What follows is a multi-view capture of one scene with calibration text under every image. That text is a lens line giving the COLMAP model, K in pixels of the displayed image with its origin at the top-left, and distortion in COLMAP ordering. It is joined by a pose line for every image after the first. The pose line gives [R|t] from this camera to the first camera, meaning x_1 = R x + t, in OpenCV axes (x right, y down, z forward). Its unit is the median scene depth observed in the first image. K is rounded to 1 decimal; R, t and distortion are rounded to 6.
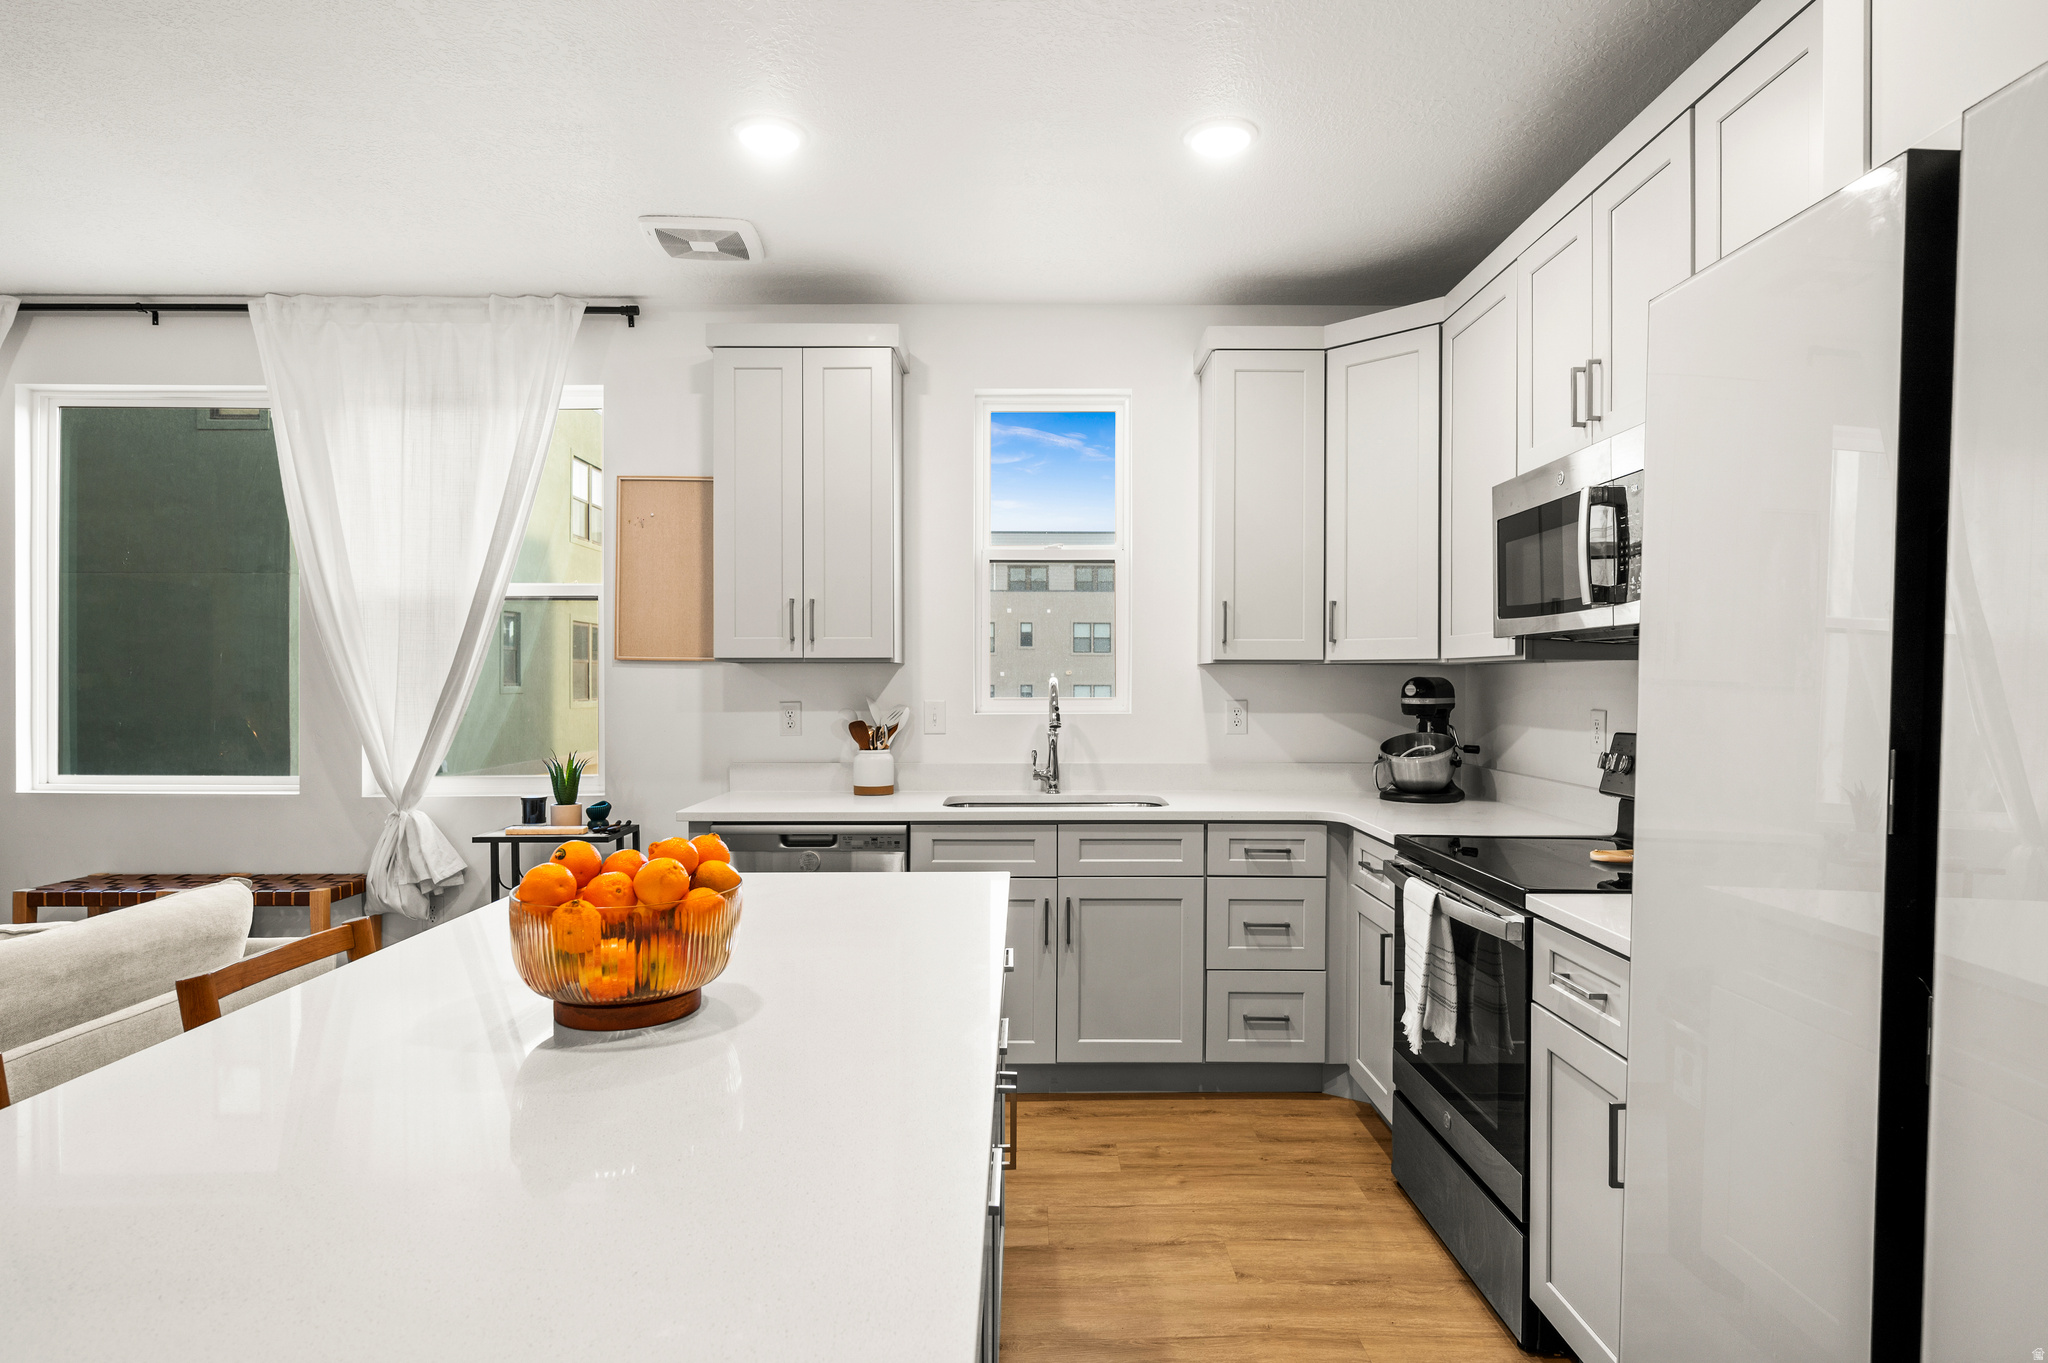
lens RADIAL K [[1098.1, 0, 1035.7], [0, 1098.1, 681.1], [0, 0, 1]] dist [-0.004044, -0.000244]
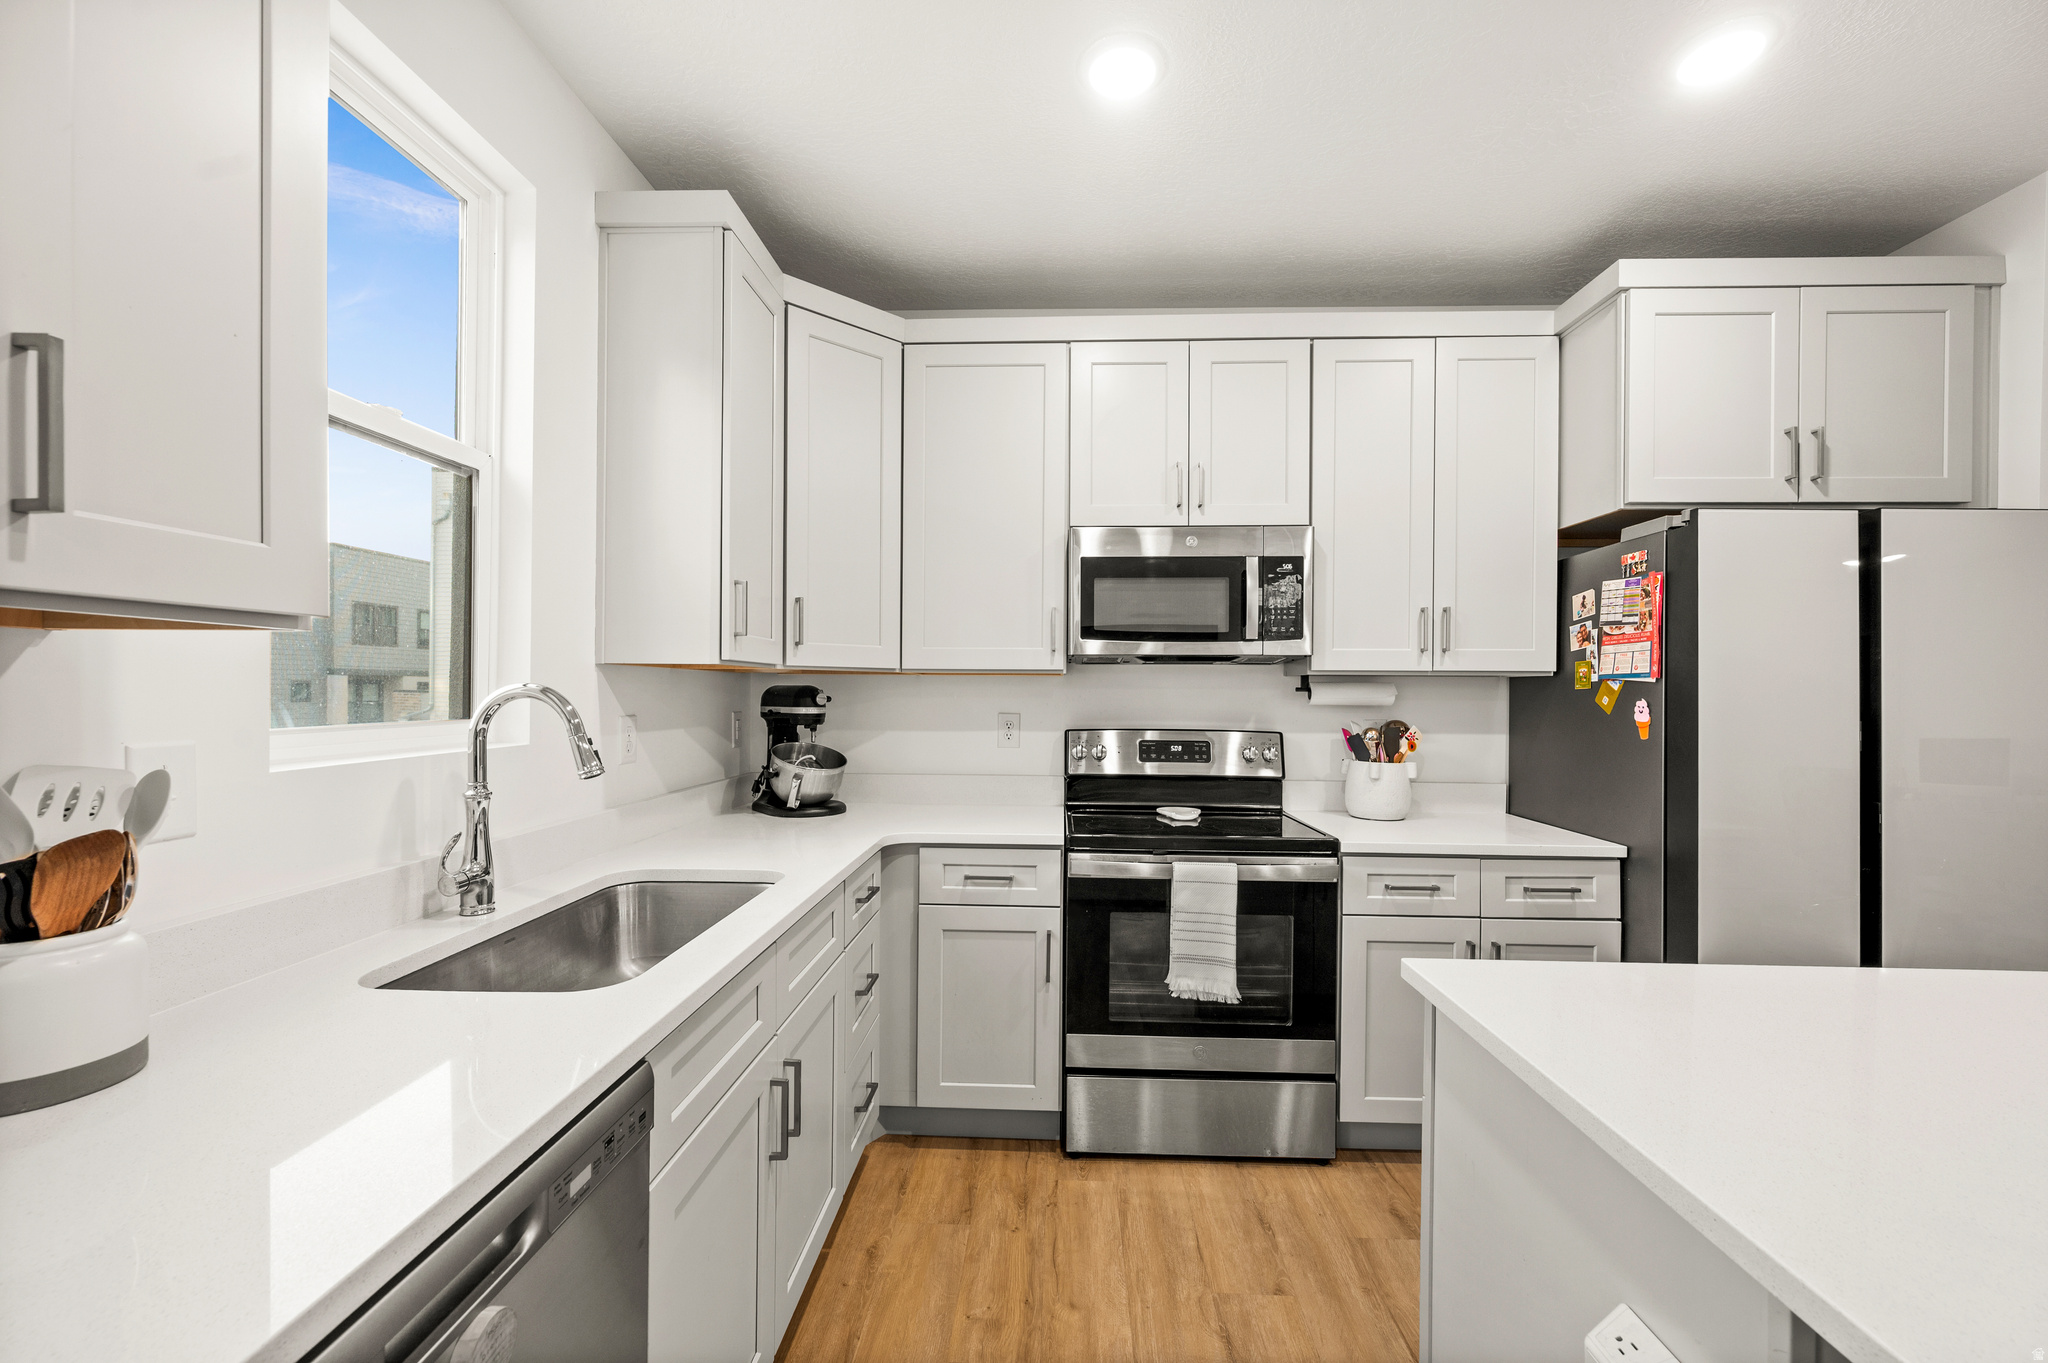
lens RADIAL K [[821.3, 0, 1030.4], [0, 821.3, 691.2], [0, 0, 1]] dist [-0.001222, -0.000011]
pose [[0.047279, -0.003586, 0.998875, -0.368668], [-0.005697, 0.999976, 0.003859, -0.001947], [-0.998865, -0.005873, 0.047257, 0.780973]]
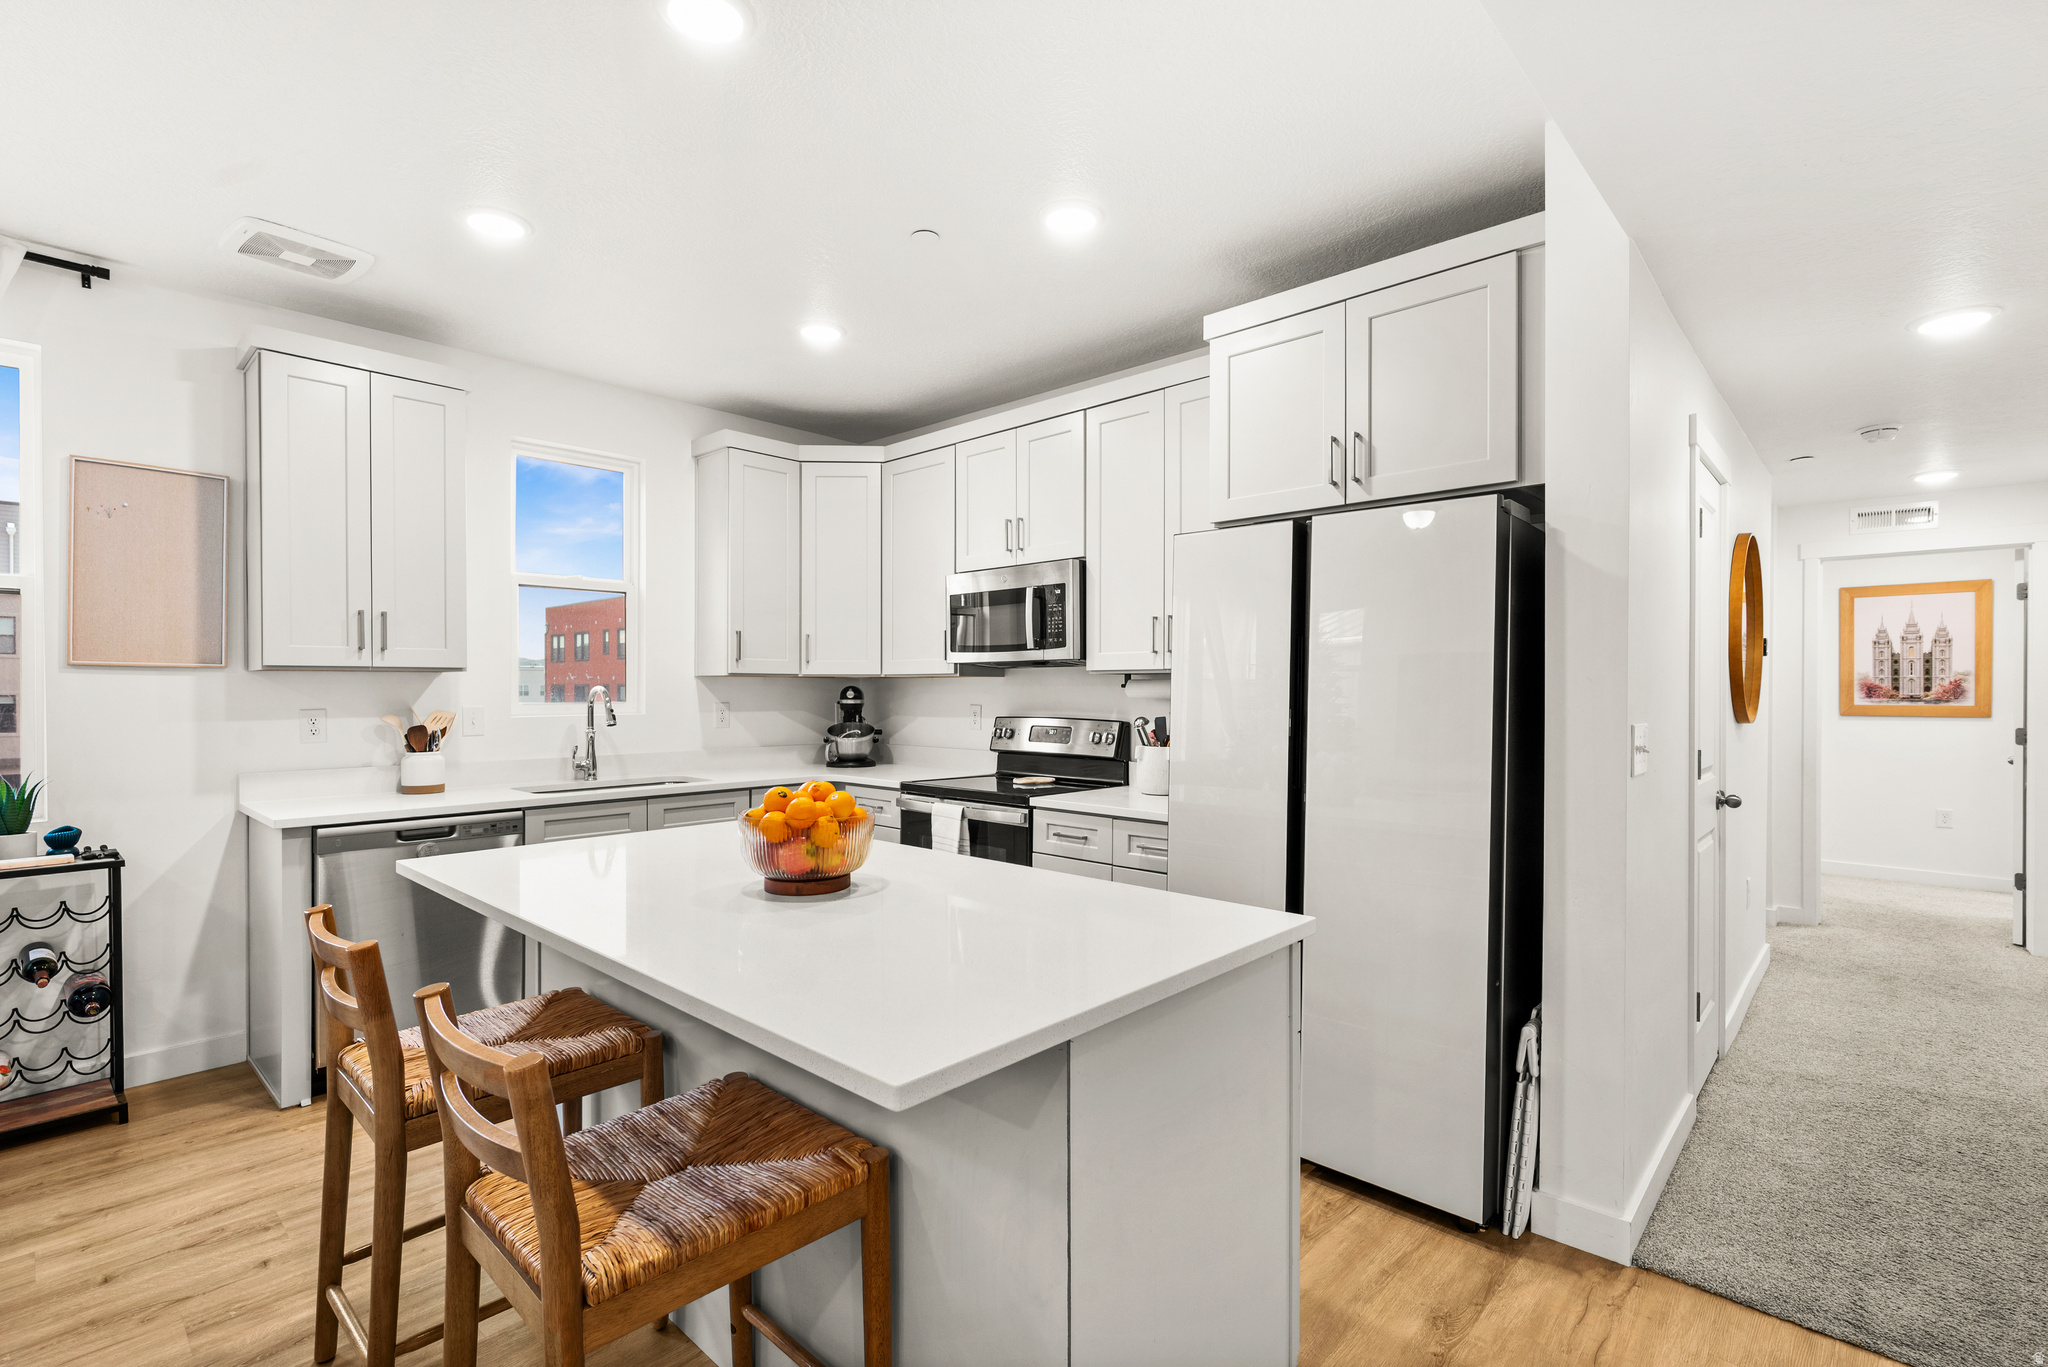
lens RADIAL K [[935.9, 0, 1035.1], [0, 935.9, 694.0], [0, 0, 1]] dist [-0.001945, 0.000607]
pose [[0.682623, -0.004817, 0.730755, -0.435200], [0.001417, 0.999985, 0.005268, 0.001192], [-0.730770, -0.002561, 0.682619, -0.078360]]
